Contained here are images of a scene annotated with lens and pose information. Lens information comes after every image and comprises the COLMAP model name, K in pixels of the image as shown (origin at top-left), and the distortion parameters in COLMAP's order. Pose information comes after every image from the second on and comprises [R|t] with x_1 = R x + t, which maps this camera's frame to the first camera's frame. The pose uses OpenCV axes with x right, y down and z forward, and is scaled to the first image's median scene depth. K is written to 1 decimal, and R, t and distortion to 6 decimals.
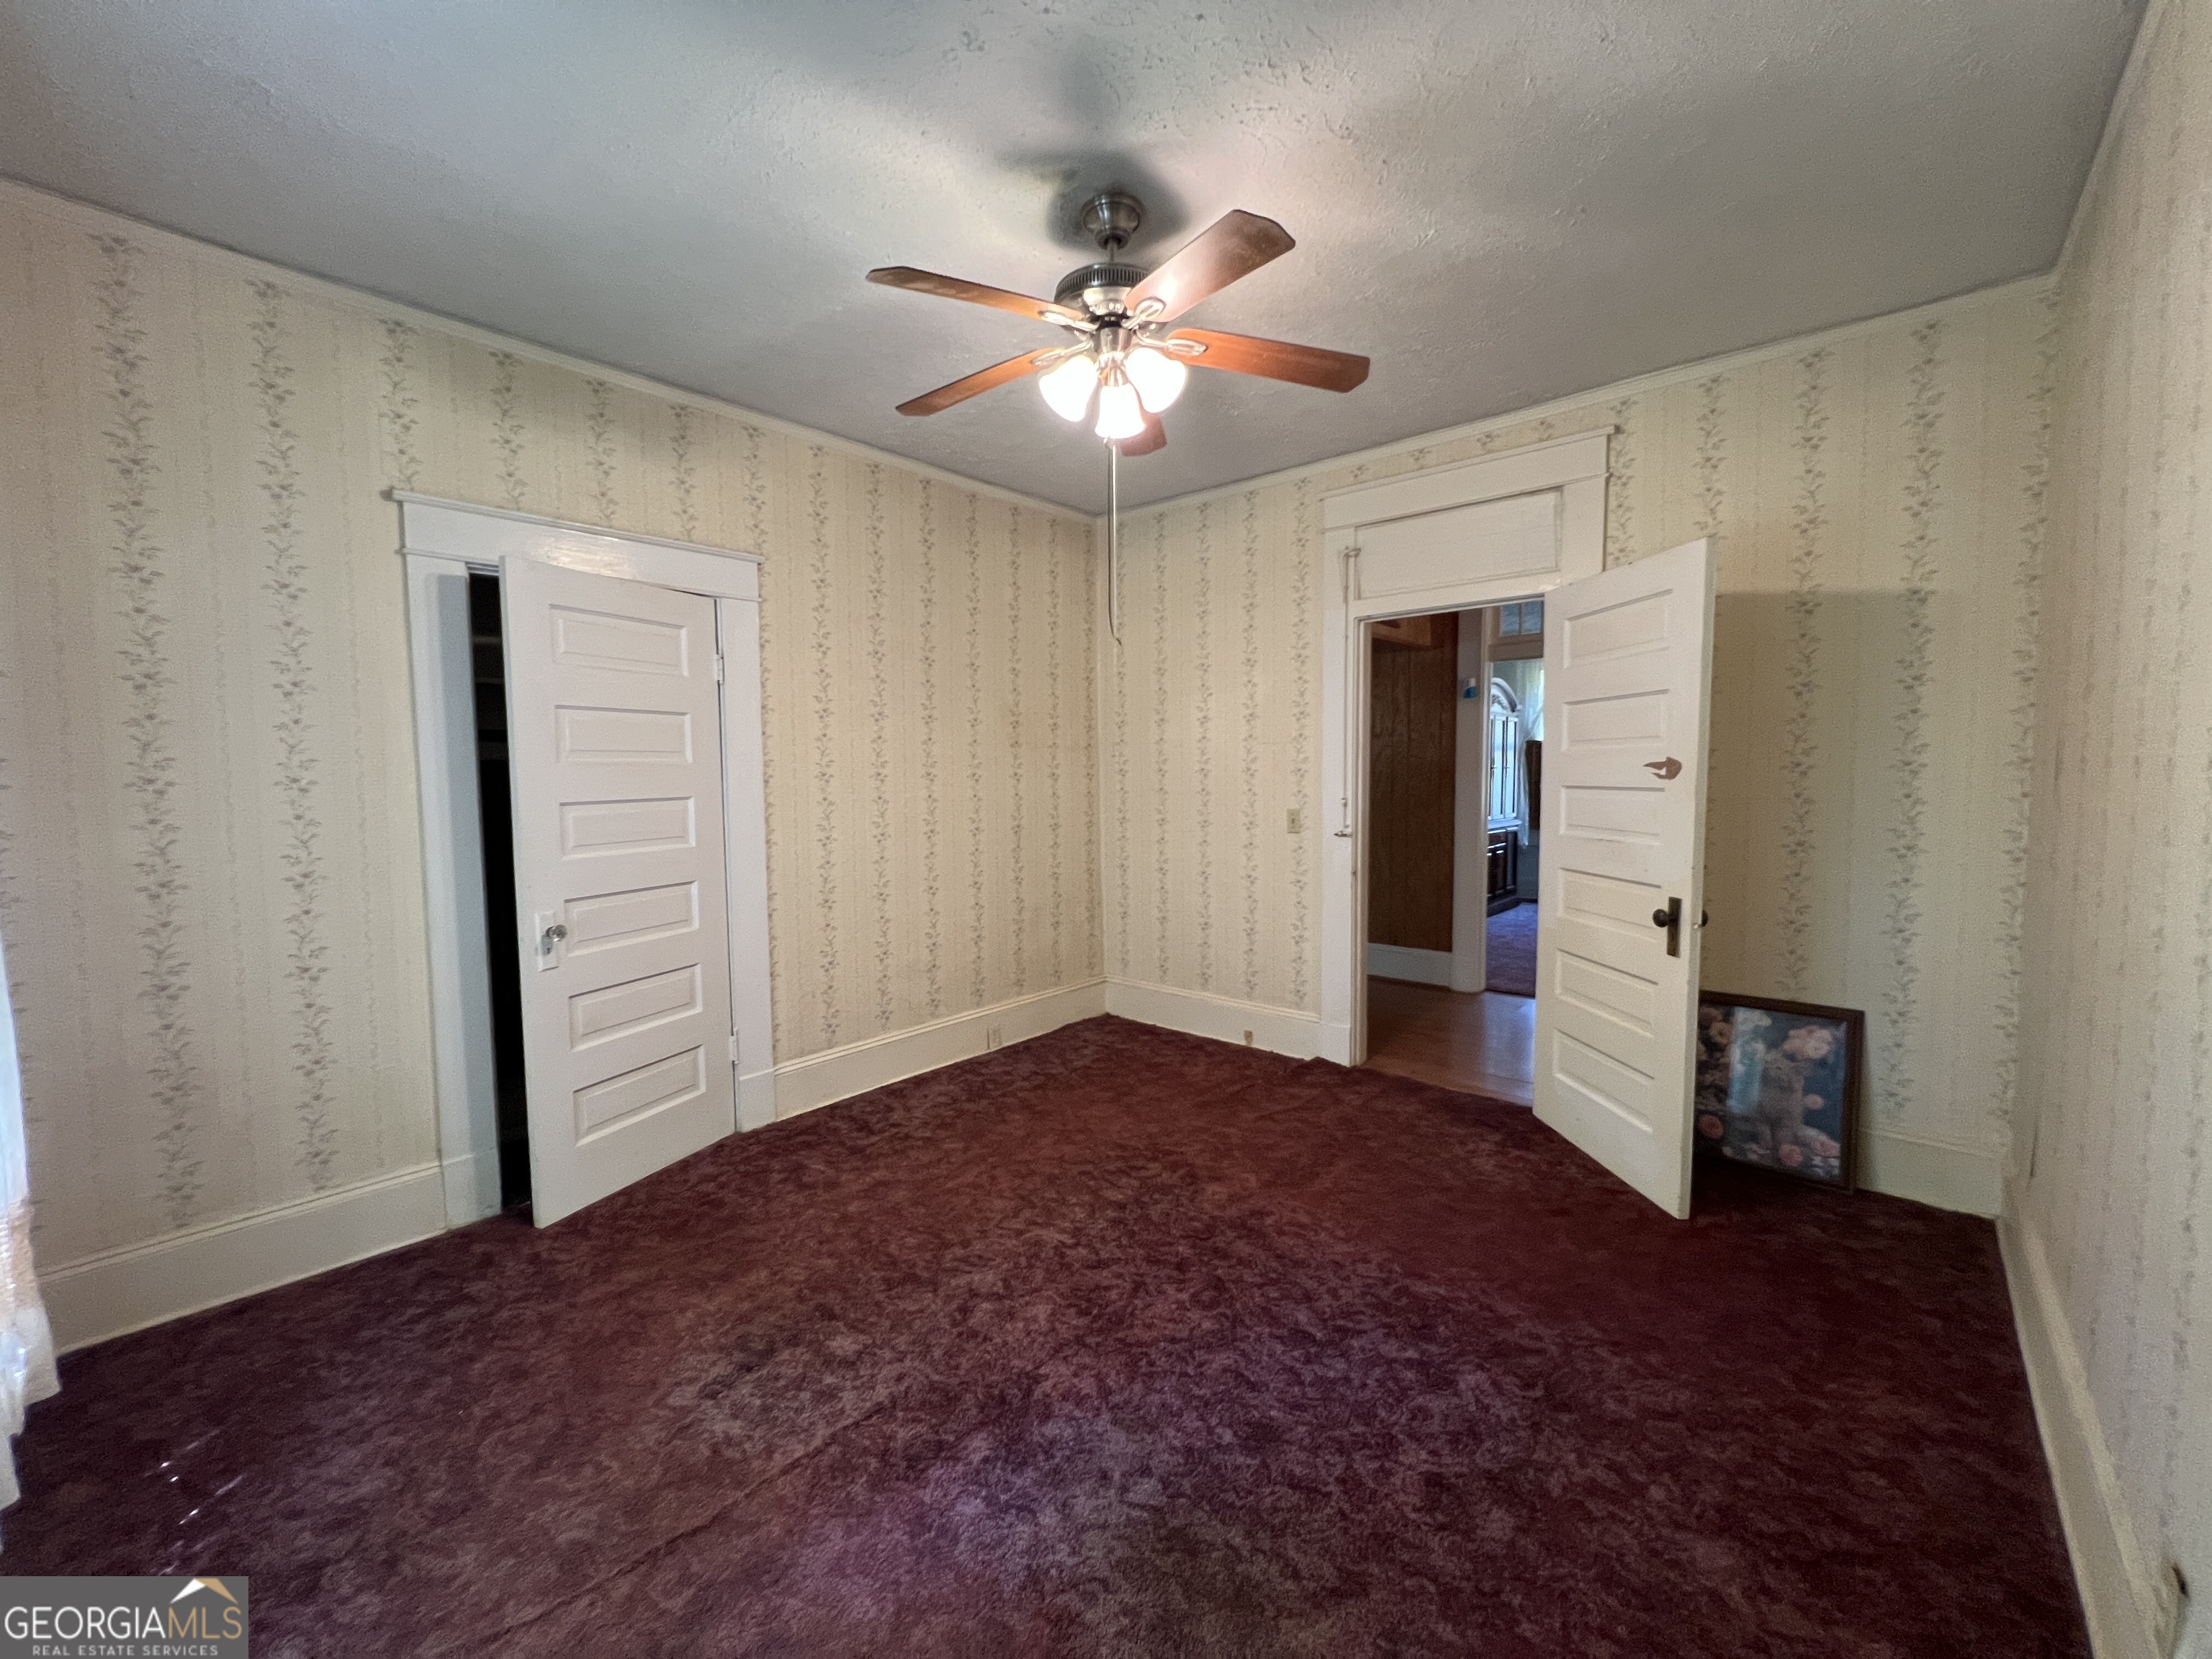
lens RADIAL K [[886.5, 0, 1105.2], [0, 886.5, 827.1], [0, 0, 1]] dist [-0.003084, 0.001226]
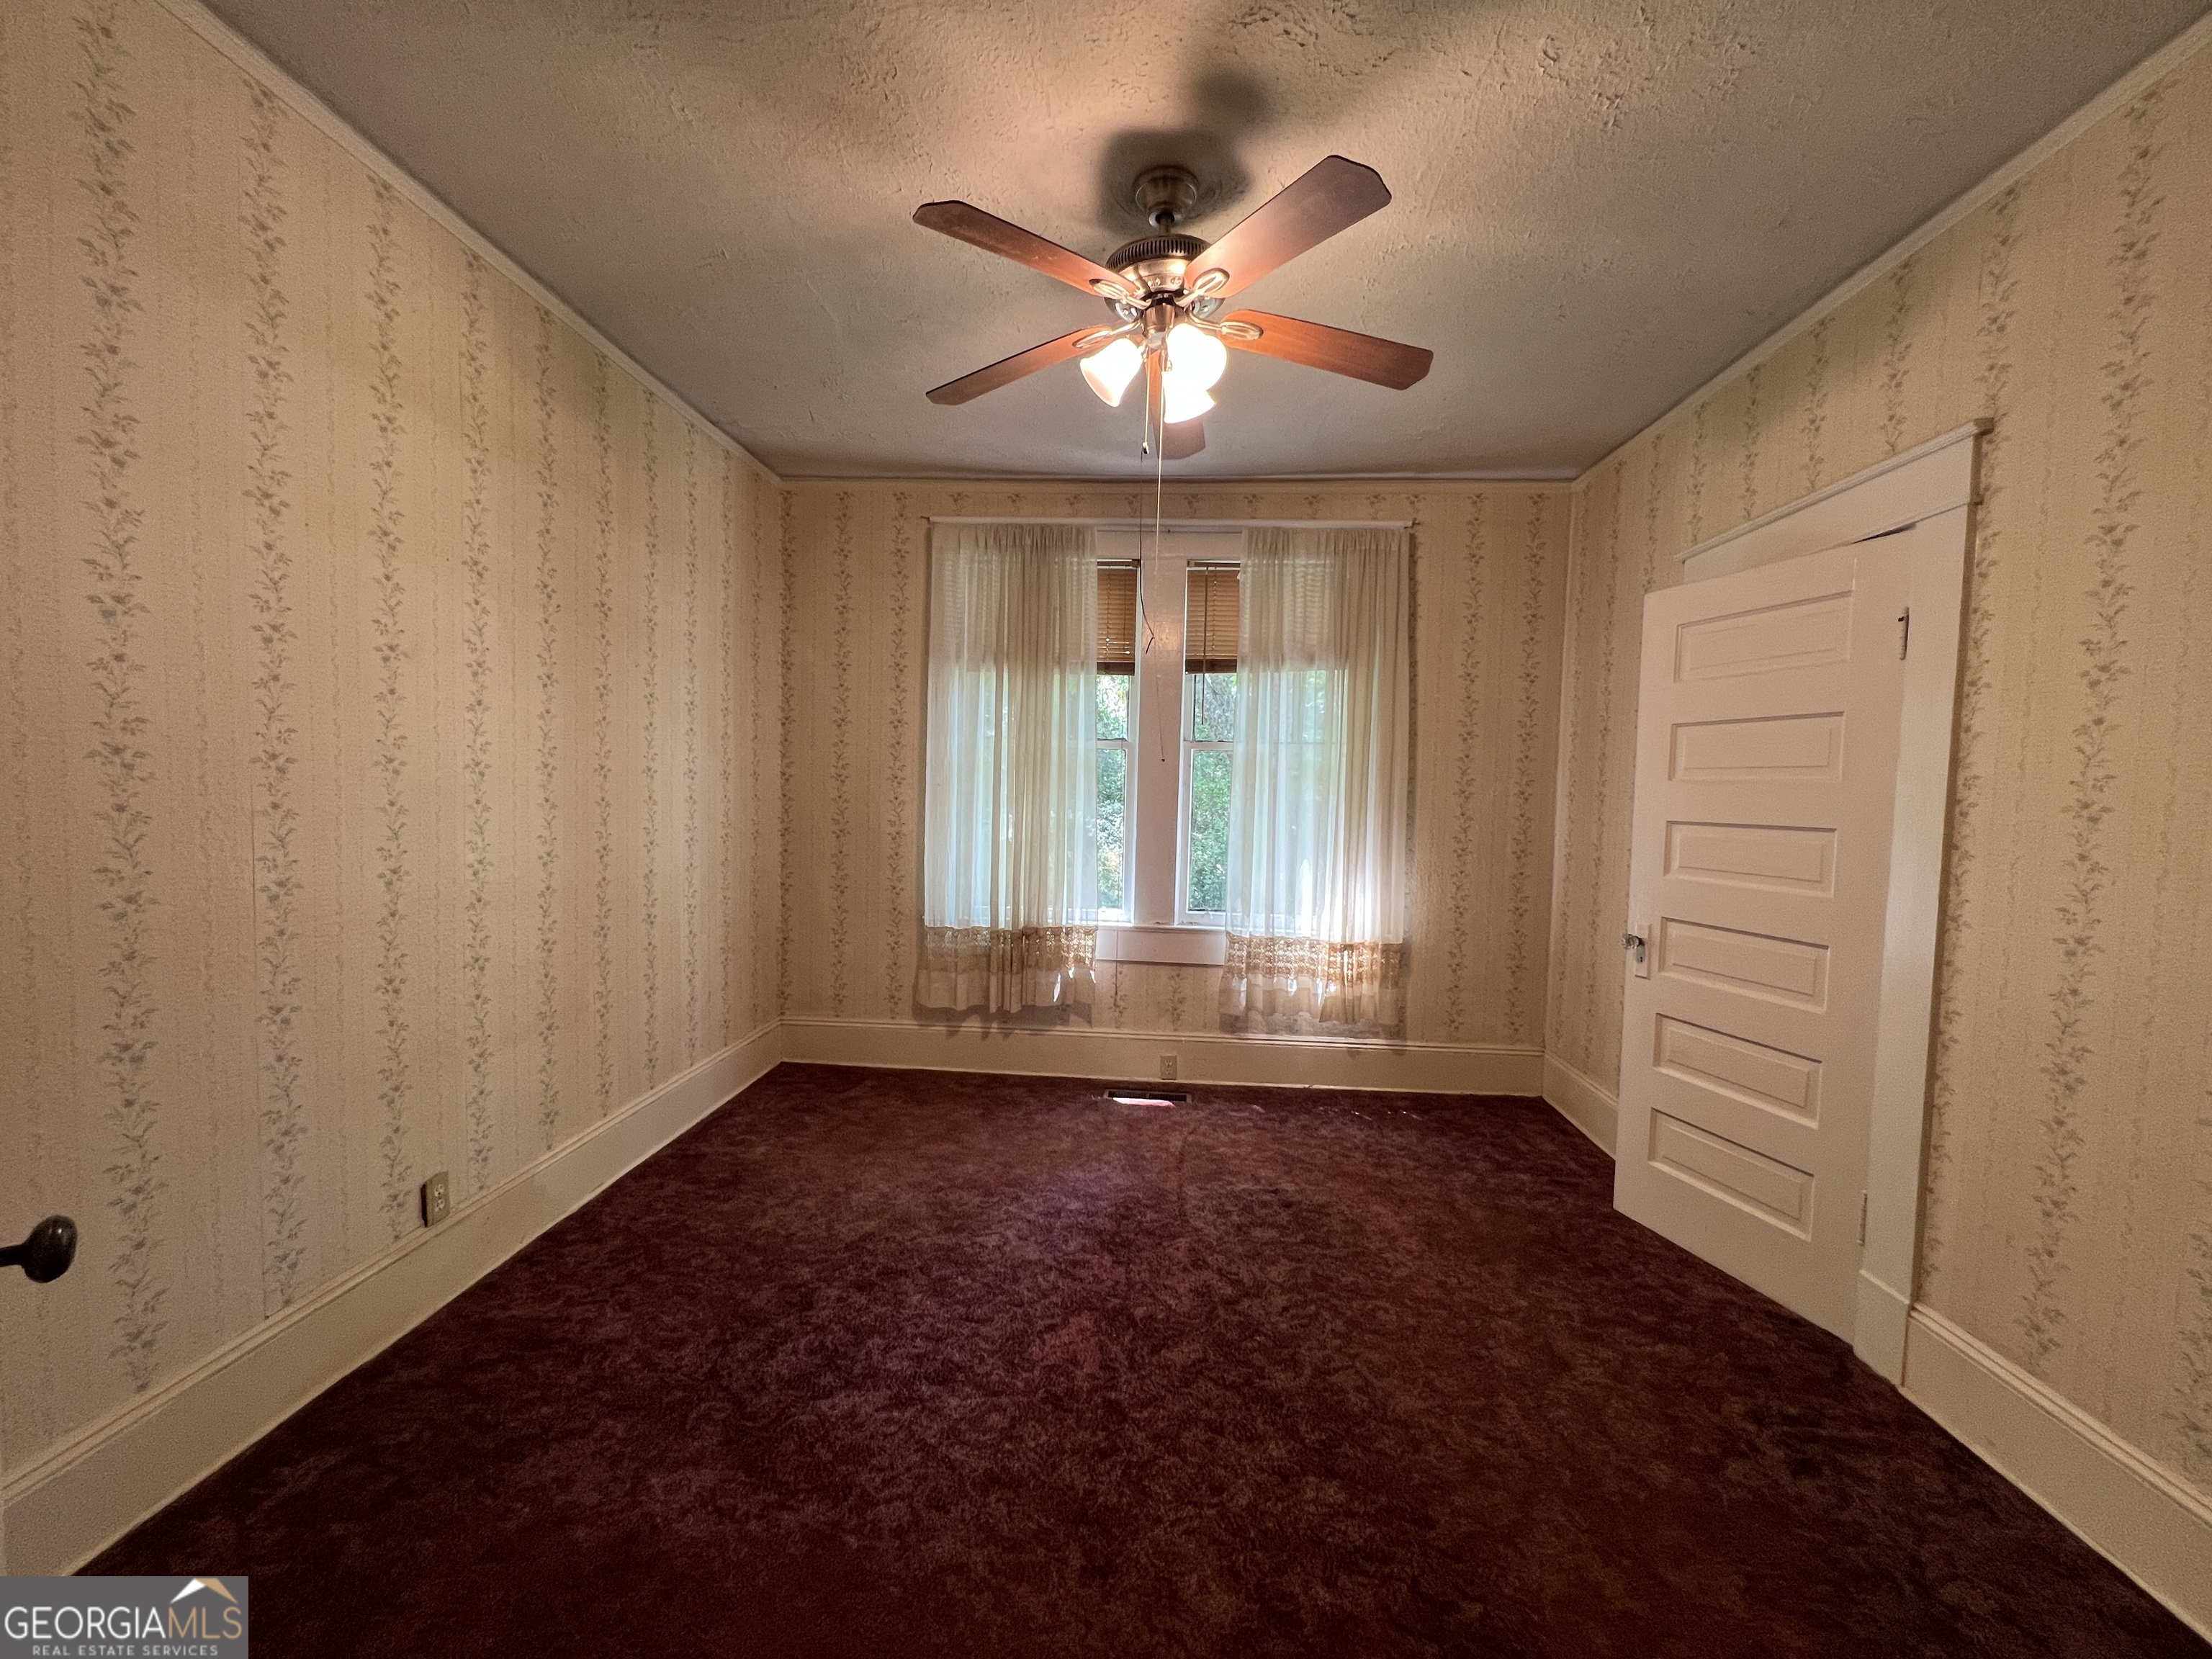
lens RADIAL K [[883.2, 0, 1109.1], [0, 883.2, 826.5], [0, 0, 1]] dist [0.000369, 0.000029]
pose [[-0.790367, 0.018468, -0.612356, 0.574821], [-0.056484, 0.993091, 0.102854, -0.101628], [0.610025, 0.115881, -0.783863, 1.584728]]
